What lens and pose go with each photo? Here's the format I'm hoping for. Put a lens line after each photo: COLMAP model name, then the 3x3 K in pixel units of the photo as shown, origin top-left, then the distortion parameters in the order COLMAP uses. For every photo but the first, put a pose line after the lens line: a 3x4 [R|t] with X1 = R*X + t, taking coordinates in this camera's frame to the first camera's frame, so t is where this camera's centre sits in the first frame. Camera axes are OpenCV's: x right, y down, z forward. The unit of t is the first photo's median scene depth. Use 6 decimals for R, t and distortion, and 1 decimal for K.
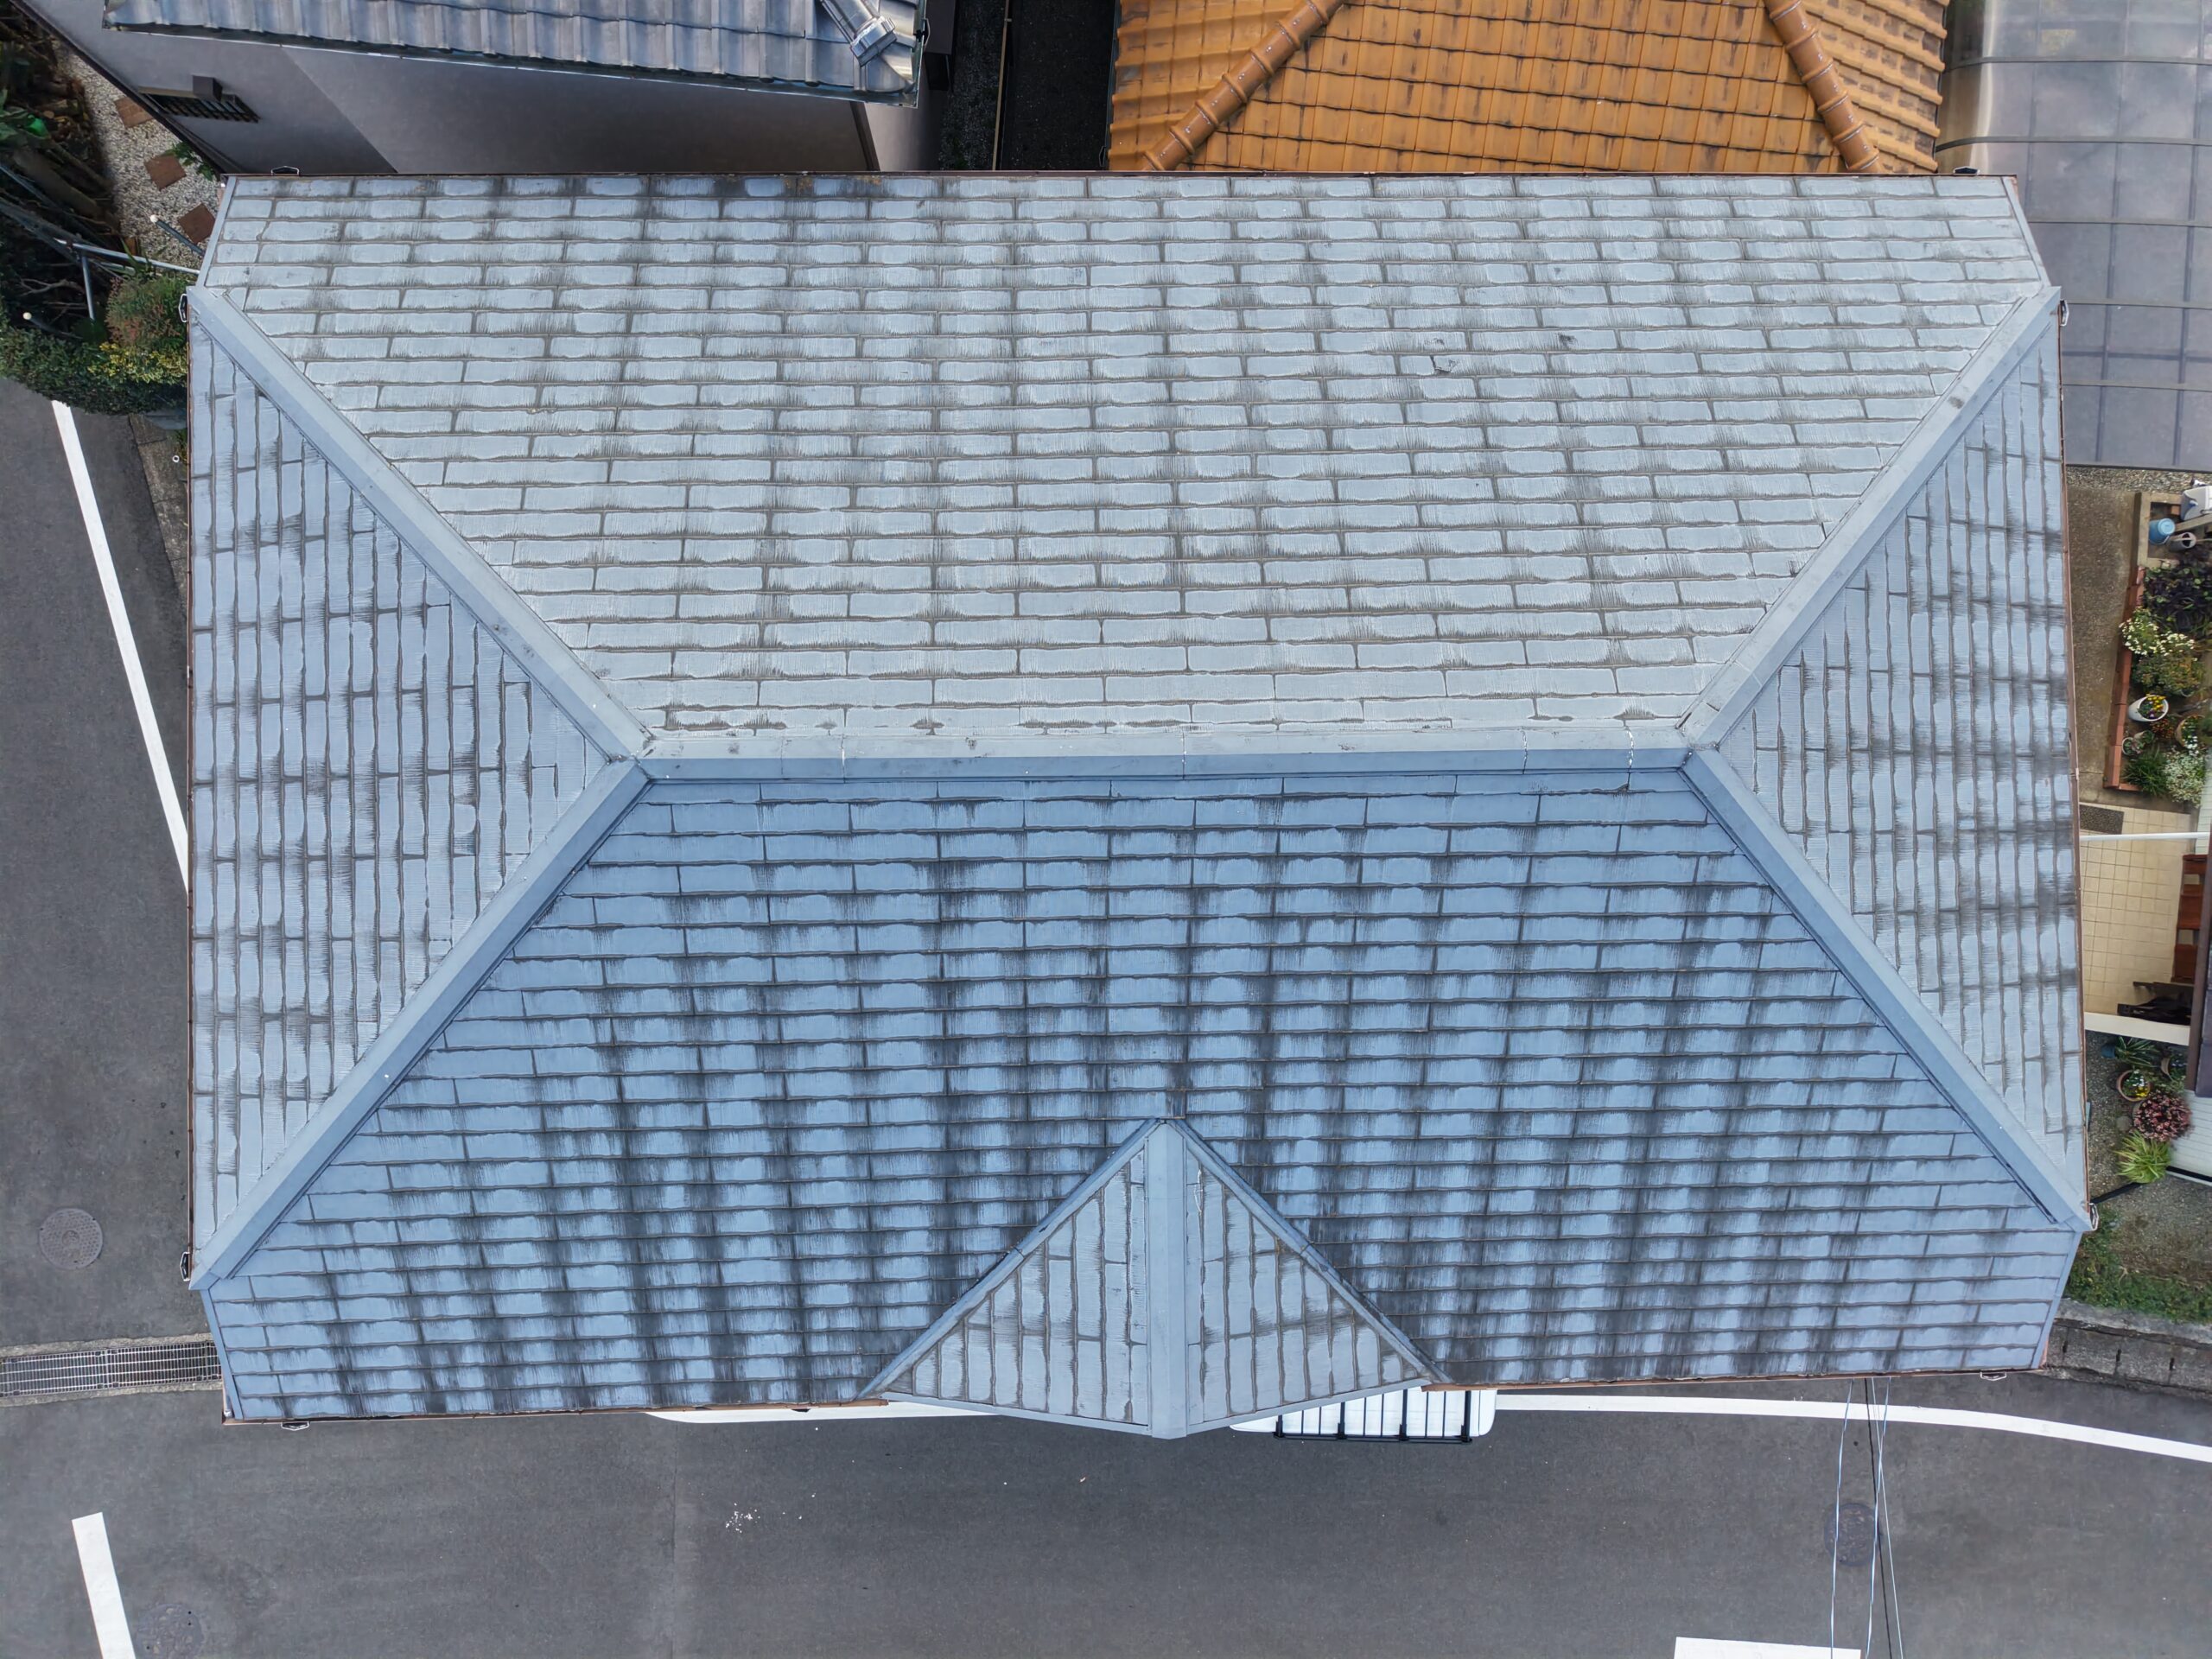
lens RADIAL K [[1447.3, 0, 1096.0], [0, 1447.3, 831.8], [0, 0, 1]] dist [0.021798, -0.014223]
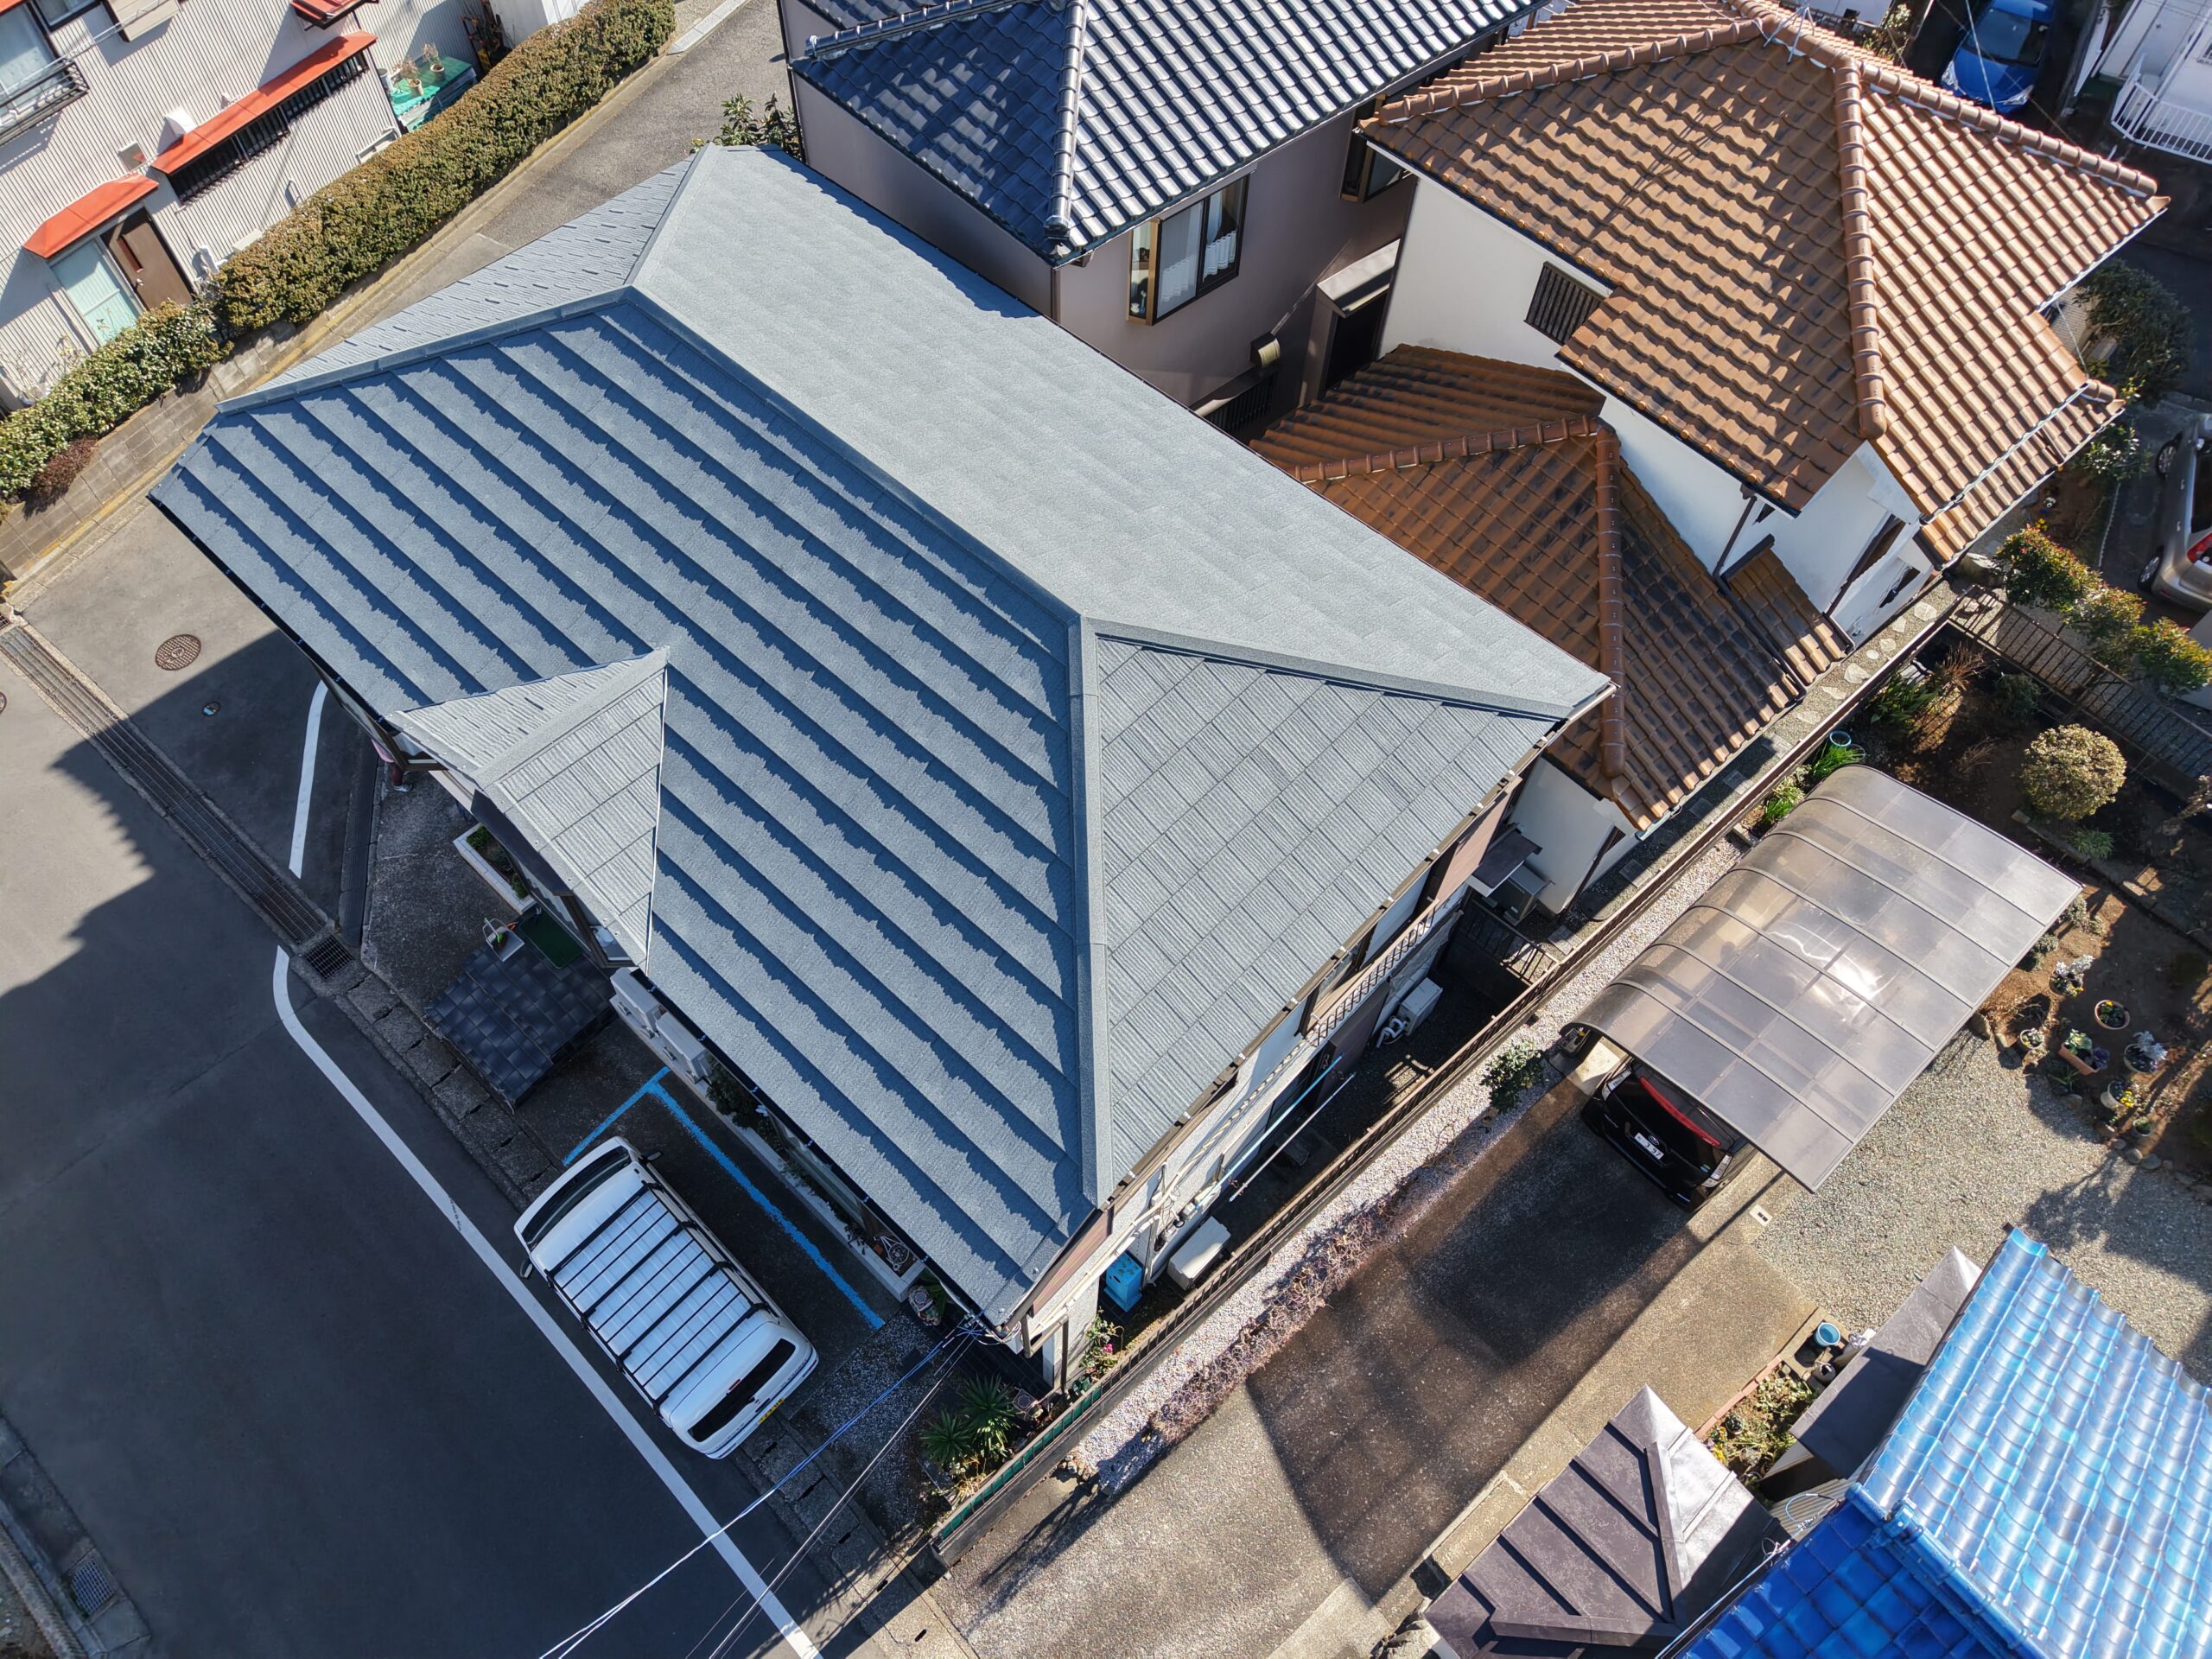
lens RADIAL K [[1447.3, 0, 1073.6], [0, 1447.3, 852.1], [0, 0, 1]] dist [0.021798, -0.014223]
pose [[0.717150, 0.581540, -0.384066, 0.585059], [-0.696416, 0.618910, -0.363256, 0.328053], [0.026454, 0.527979, 0.848845, -0.055573]]
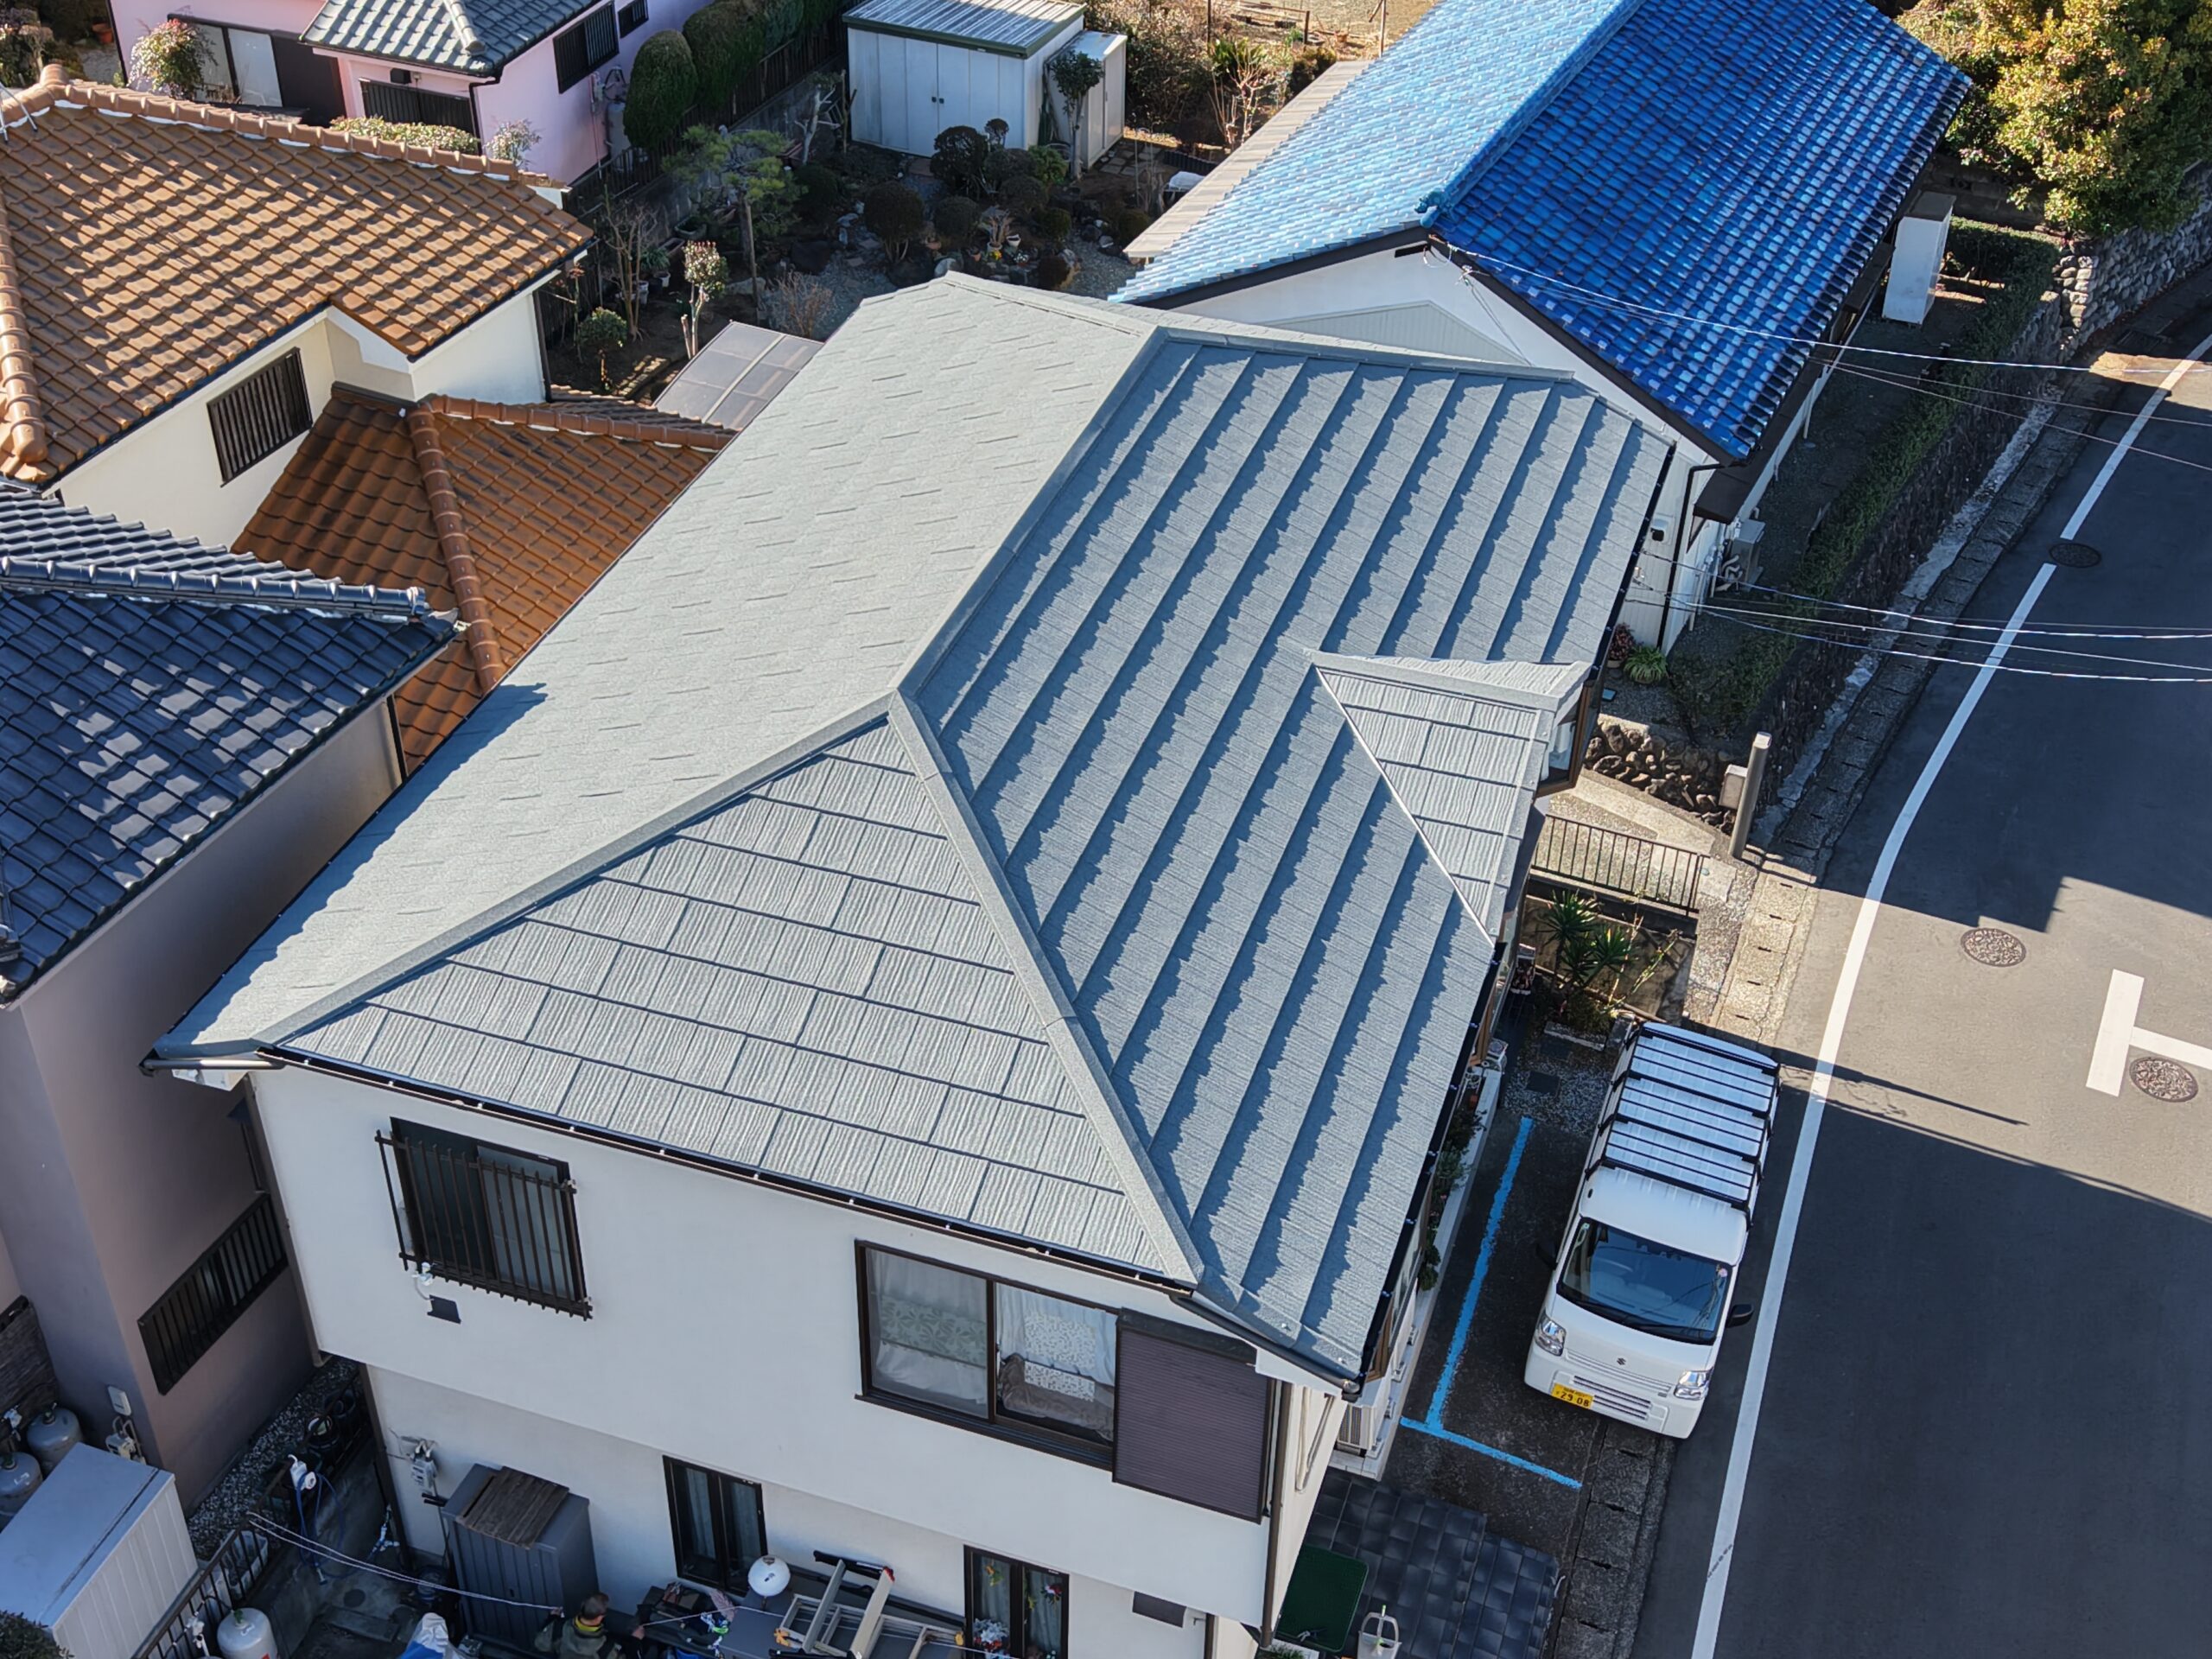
lens RADIAL K [[2589.3, 0, 1092.3], [0, 2589.3, 829.7], [0, 0, 1]] dist [0.055737, 0.000000]
pose [[0.340293, -0.591260, 0.731172, -1.022320], [0.939720, 0.241595, -0.241989, 0.353207], [-0.033569, 0.769444, 0.637832, -0.179484]]
